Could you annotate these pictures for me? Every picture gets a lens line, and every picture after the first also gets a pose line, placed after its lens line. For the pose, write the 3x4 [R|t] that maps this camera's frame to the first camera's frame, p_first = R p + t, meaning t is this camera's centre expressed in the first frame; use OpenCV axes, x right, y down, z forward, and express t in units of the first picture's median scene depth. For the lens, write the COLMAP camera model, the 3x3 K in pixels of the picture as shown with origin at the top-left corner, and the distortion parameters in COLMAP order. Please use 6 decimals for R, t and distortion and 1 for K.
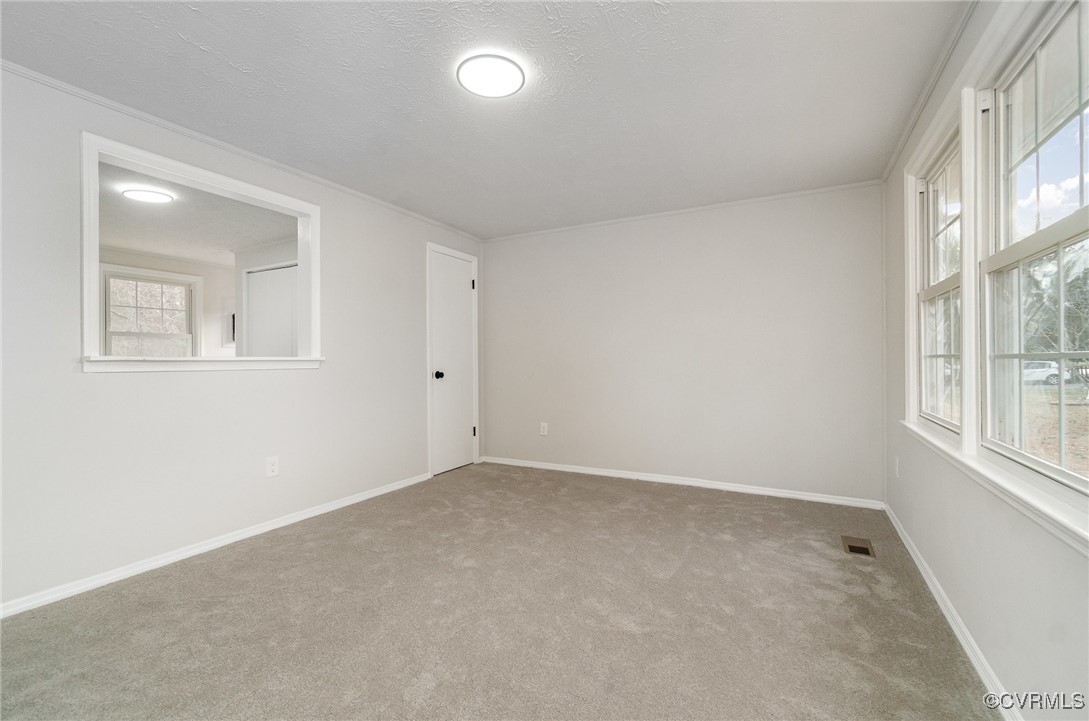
lens RADIAL K [[456.4, 0, 544.5], [0, 456.4, 360.5], [0, 0, 1]] dist [-0.000192, -0.000097]
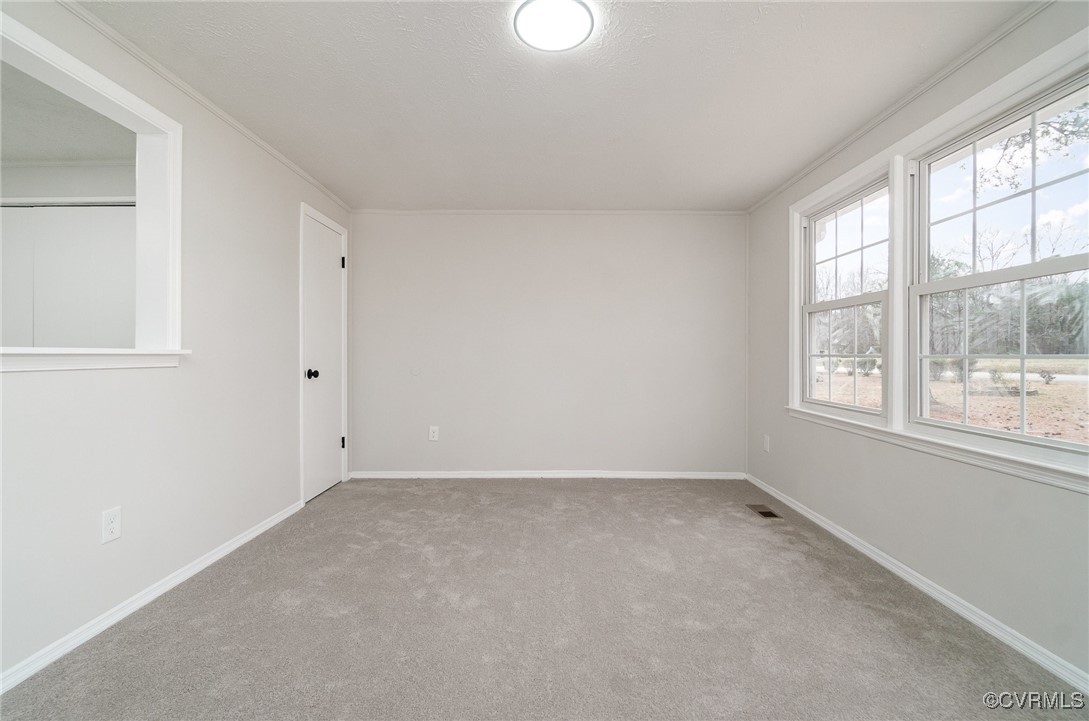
lens RADIAL K [[462.1, 0, 541.1], [0, 462.1, 356.5], [0, 0, 1]] dist [-0.001258, -0.000320]
pose [[0.885106, 0.006145, 0.465350, -0.342439], [-0.006758, 0.999977, -0.000352, -0.000644], [-0.465341, -0.002833, 0.885127, 0.156857]]
